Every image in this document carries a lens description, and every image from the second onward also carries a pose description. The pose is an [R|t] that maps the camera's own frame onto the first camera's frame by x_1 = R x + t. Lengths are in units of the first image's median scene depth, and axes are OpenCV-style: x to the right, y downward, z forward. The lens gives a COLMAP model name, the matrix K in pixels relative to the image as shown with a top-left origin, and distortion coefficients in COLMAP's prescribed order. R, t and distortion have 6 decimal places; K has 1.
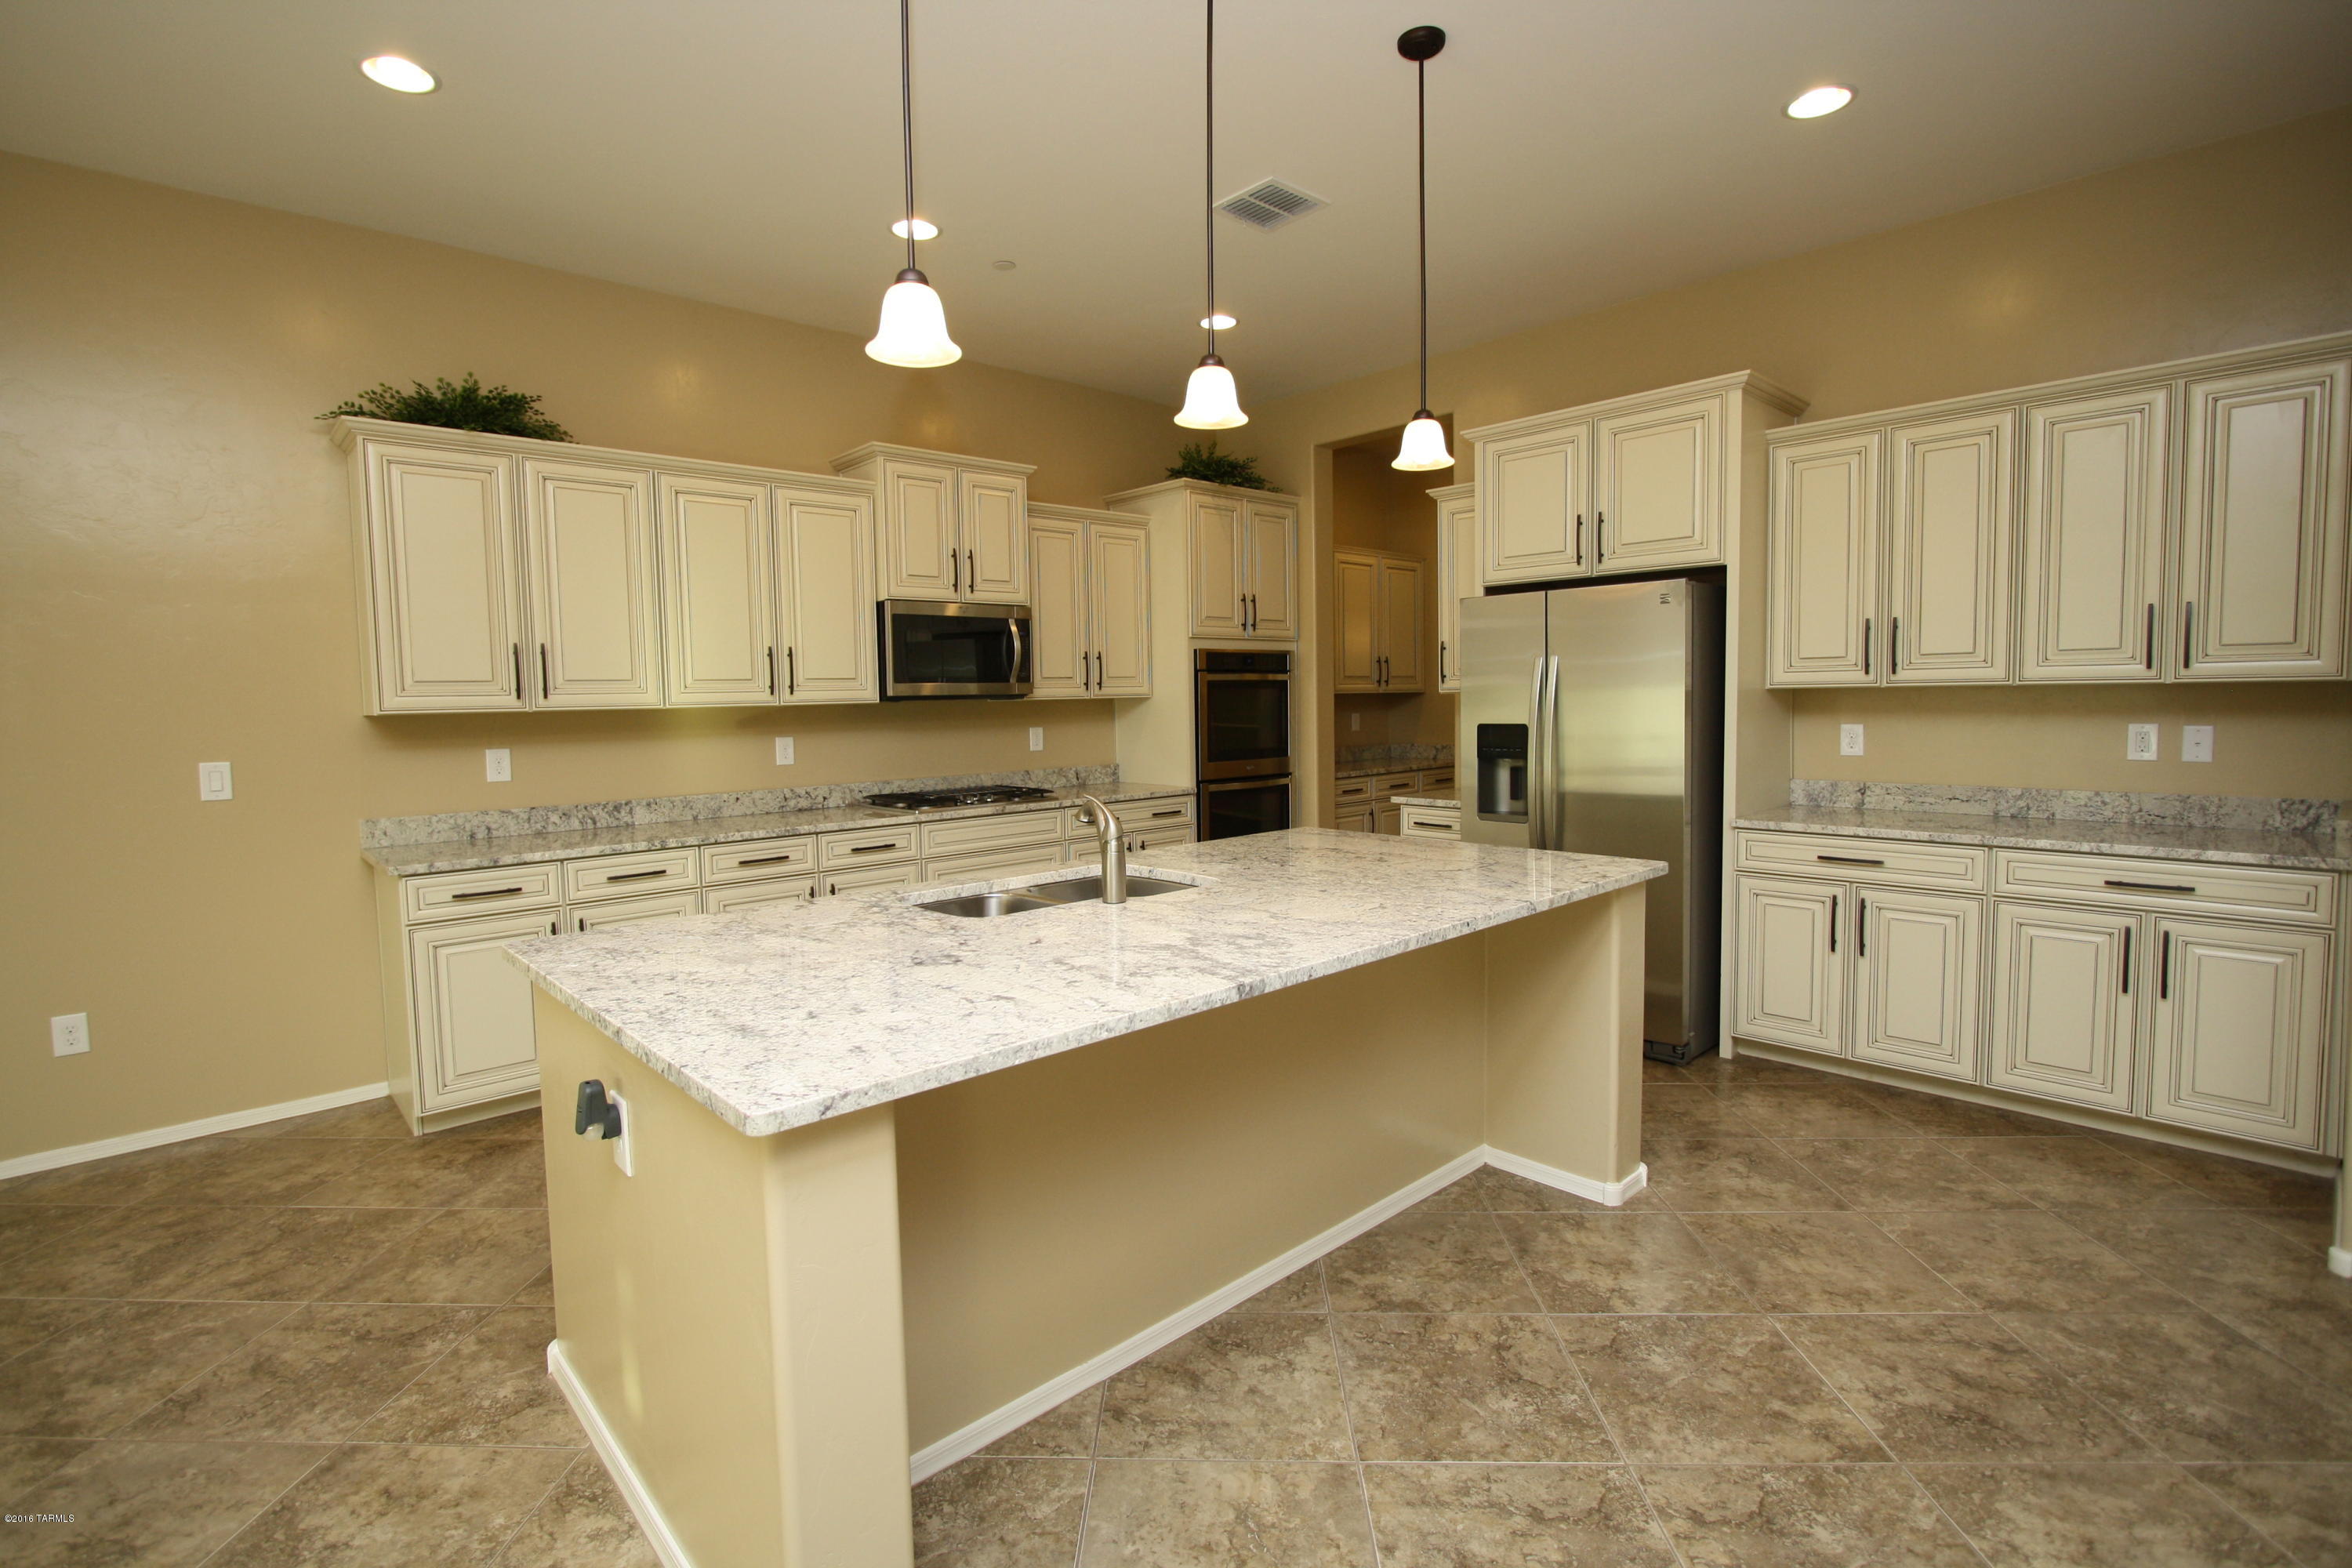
lens RADIAL K [[1093.6, 0, 1175.7], [0, 1093.6, 773.7], [0, 0, 1]] dist [-0.016654, 0.002652]
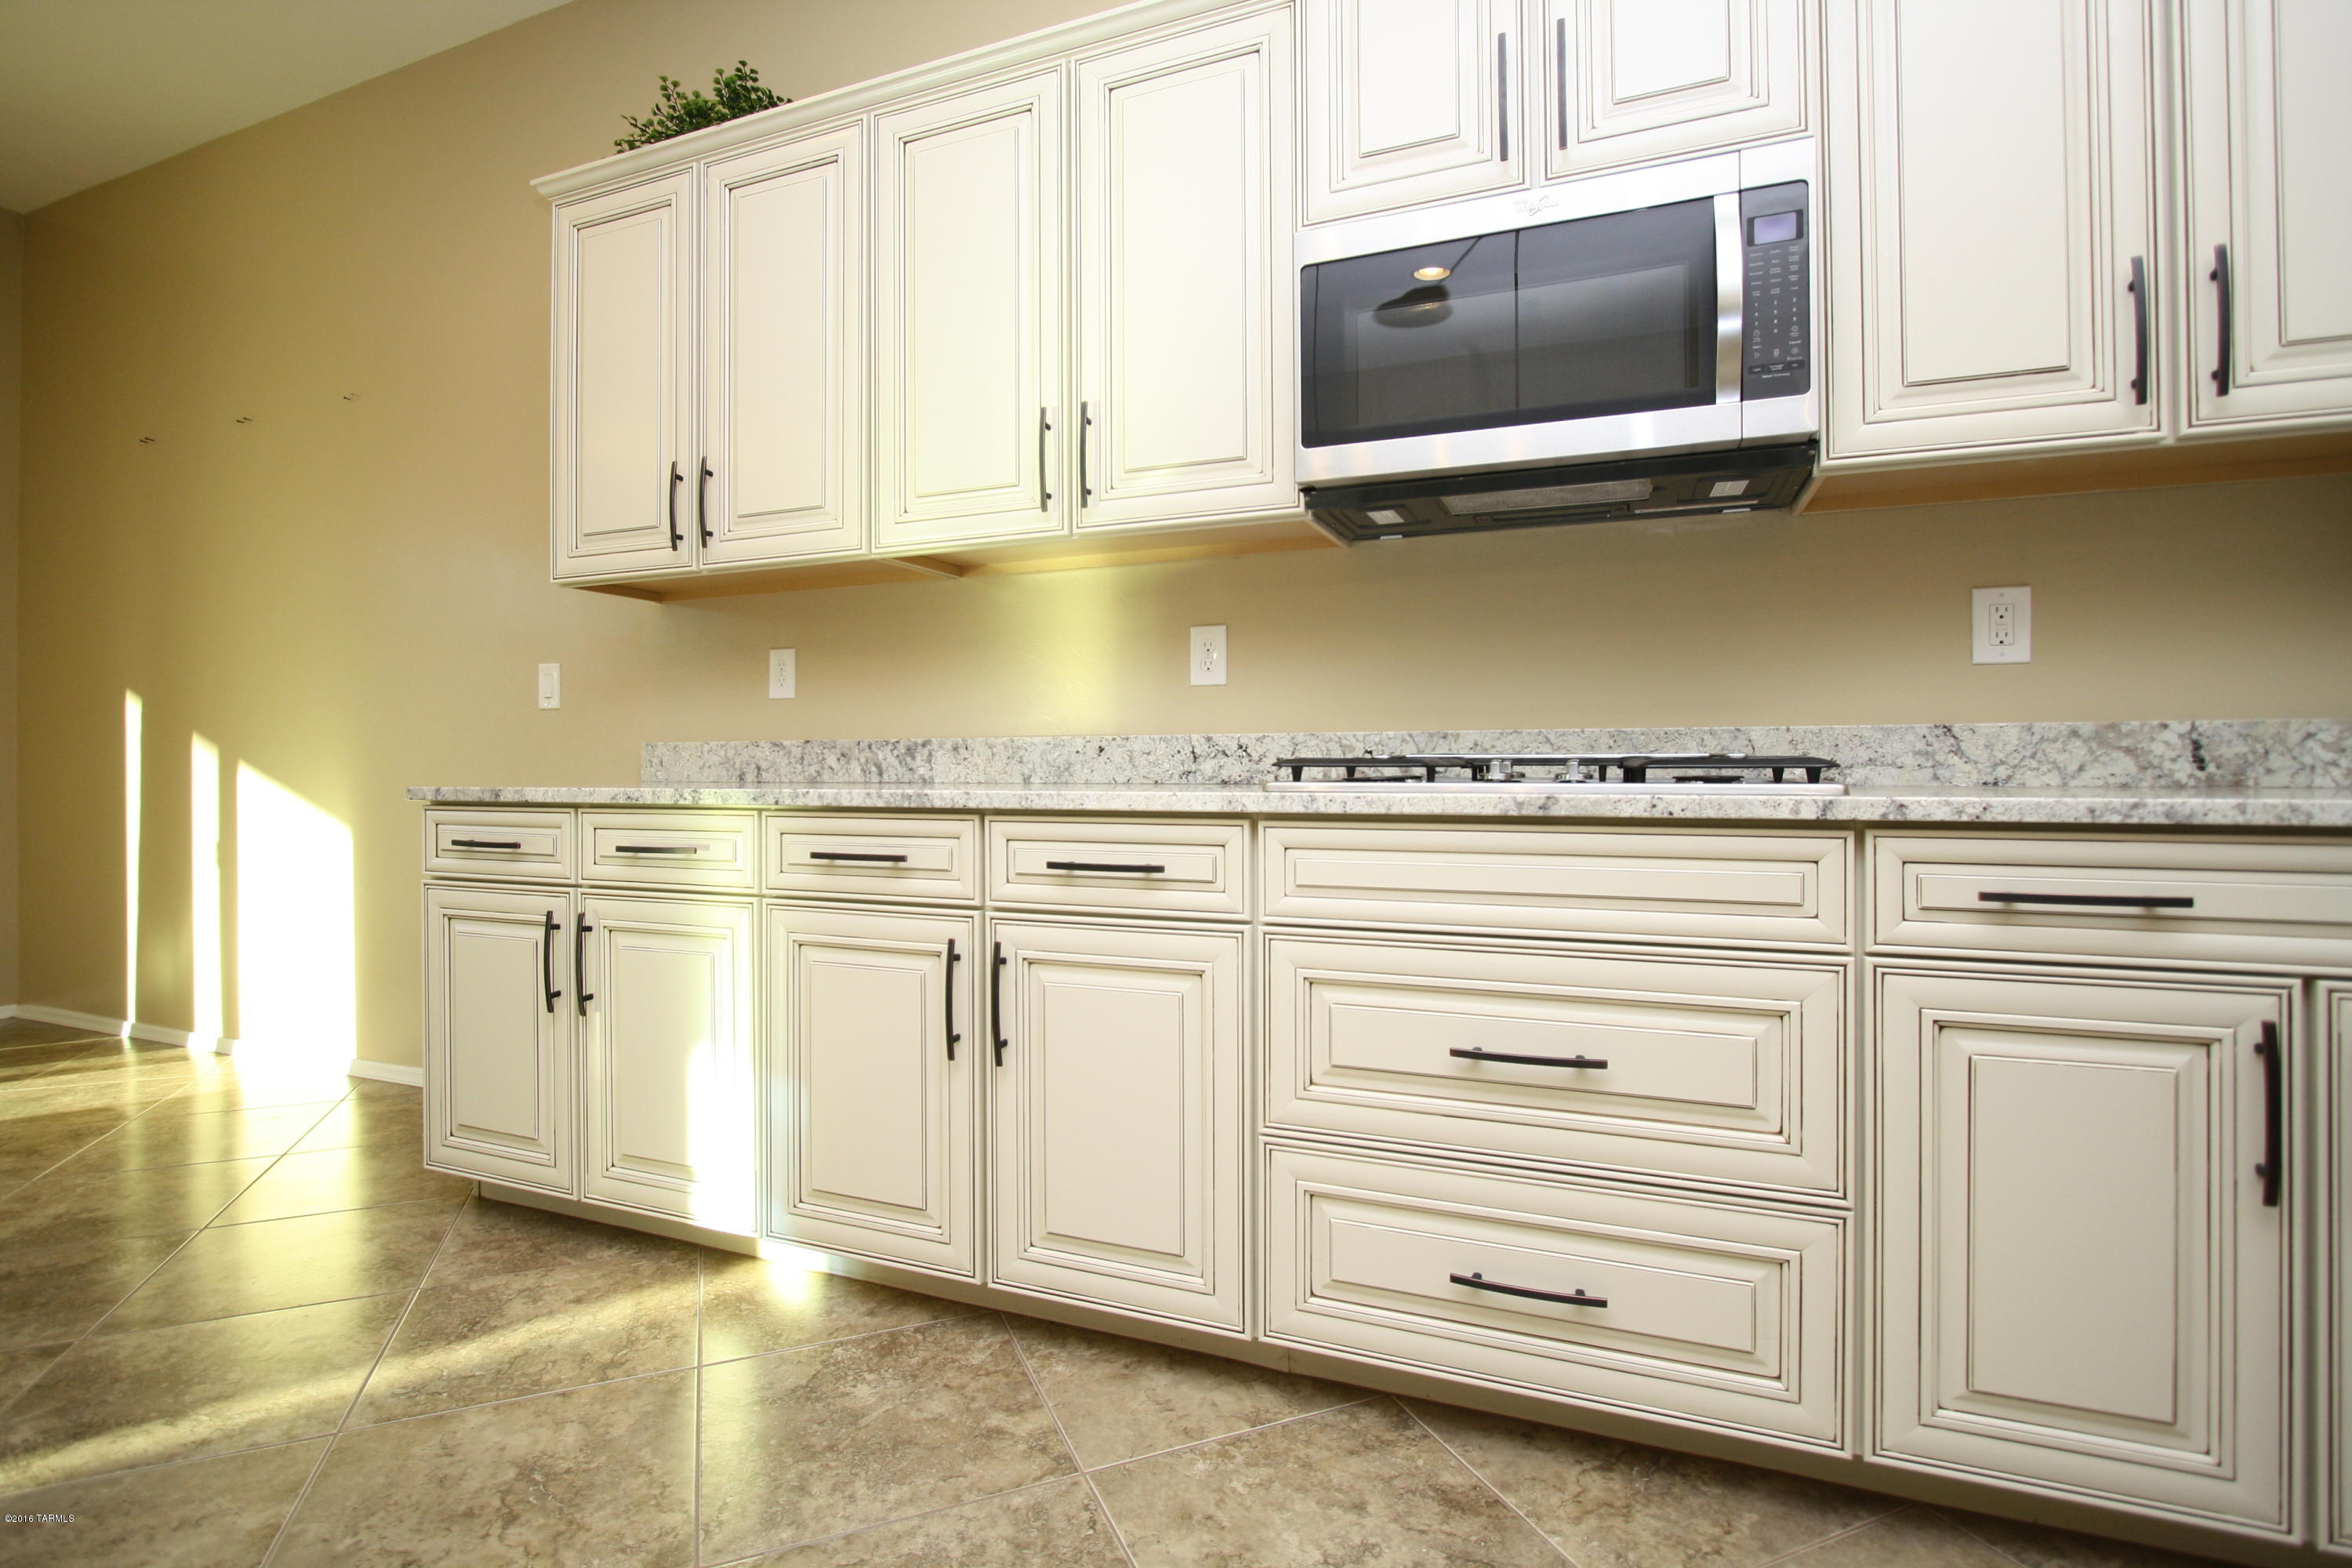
lens RADIAL K [[1093.6, 0, 1174.3], [0, 1093.6, 769.3], [0, 0, 1]] dist [-0.016654, 0.002652]
pose [[0.414260, 0.021103, -0.909914, 0.077867], [-0.068974, 0.997584, -0.008266, 0.037724], [0.907541, 0.066185, 0.414715, 0.916880]]
